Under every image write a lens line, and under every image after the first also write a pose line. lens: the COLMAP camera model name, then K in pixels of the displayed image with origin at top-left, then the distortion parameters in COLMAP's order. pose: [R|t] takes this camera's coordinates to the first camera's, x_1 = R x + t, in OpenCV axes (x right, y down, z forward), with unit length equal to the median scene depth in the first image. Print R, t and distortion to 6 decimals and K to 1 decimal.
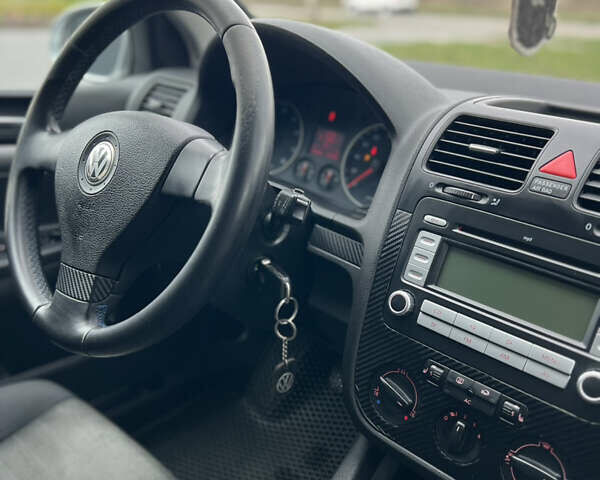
lens RADIAL K [[586.4, 0, 300.0], [0, 586.4, 240.0], [0, 0, 1]] dist [0.082758, -0.186231]
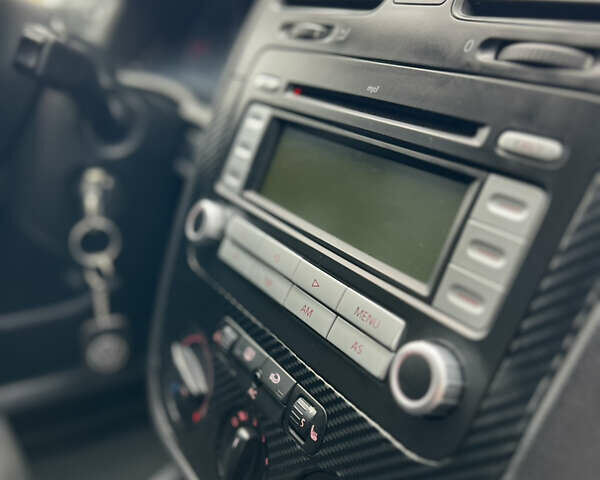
lens RADIAL K [[586.4, 0, 300.0], [0, 586.4, 240.0], [0, 0, 1]] dist [0.082758, -0.186231]
pose [[0.971251, 0.066578, -0.228557, 0.407603], [-0.073678, 0.997025, -0.022664, 0.131595], [0.226368, 0.038852, 0.973267, 0.442015]]
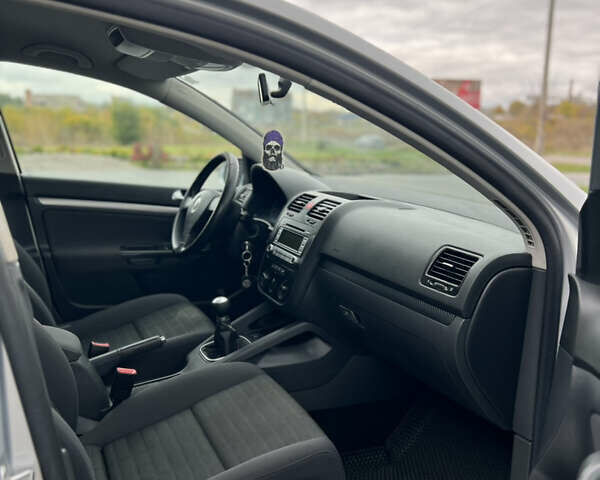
lens RADIAL K [[590.0, 0, 308.9], [0, 590.0, 257.8], [0, 0, 1]] dist [0.101790, -0.213471]
pose [[0.929269, 0.062119, -0.364144, 1.543025], [-0.132143, 0.976431, -0.170650, 0.679299], [0.344961, 0.206699, 0.915575, -1.855909]]
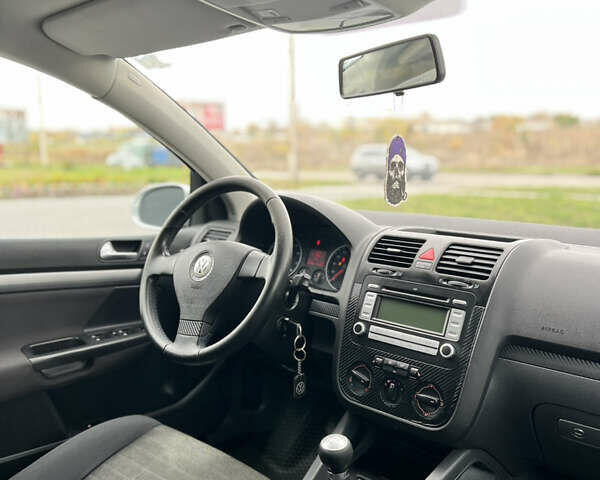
lens RADIAL K [[586.4, 0, 300.0], [0, 586.4, 240.0], [0, 0, 1]] dist [0.082758, -0.186231]
pose [[0.998787, -0.039562, 0.029307, -0.071873], [0.045627, 0.967426, -0.249010, 0.299994], [-0.018501, 0.250045, 0.968057, -0.964073]]
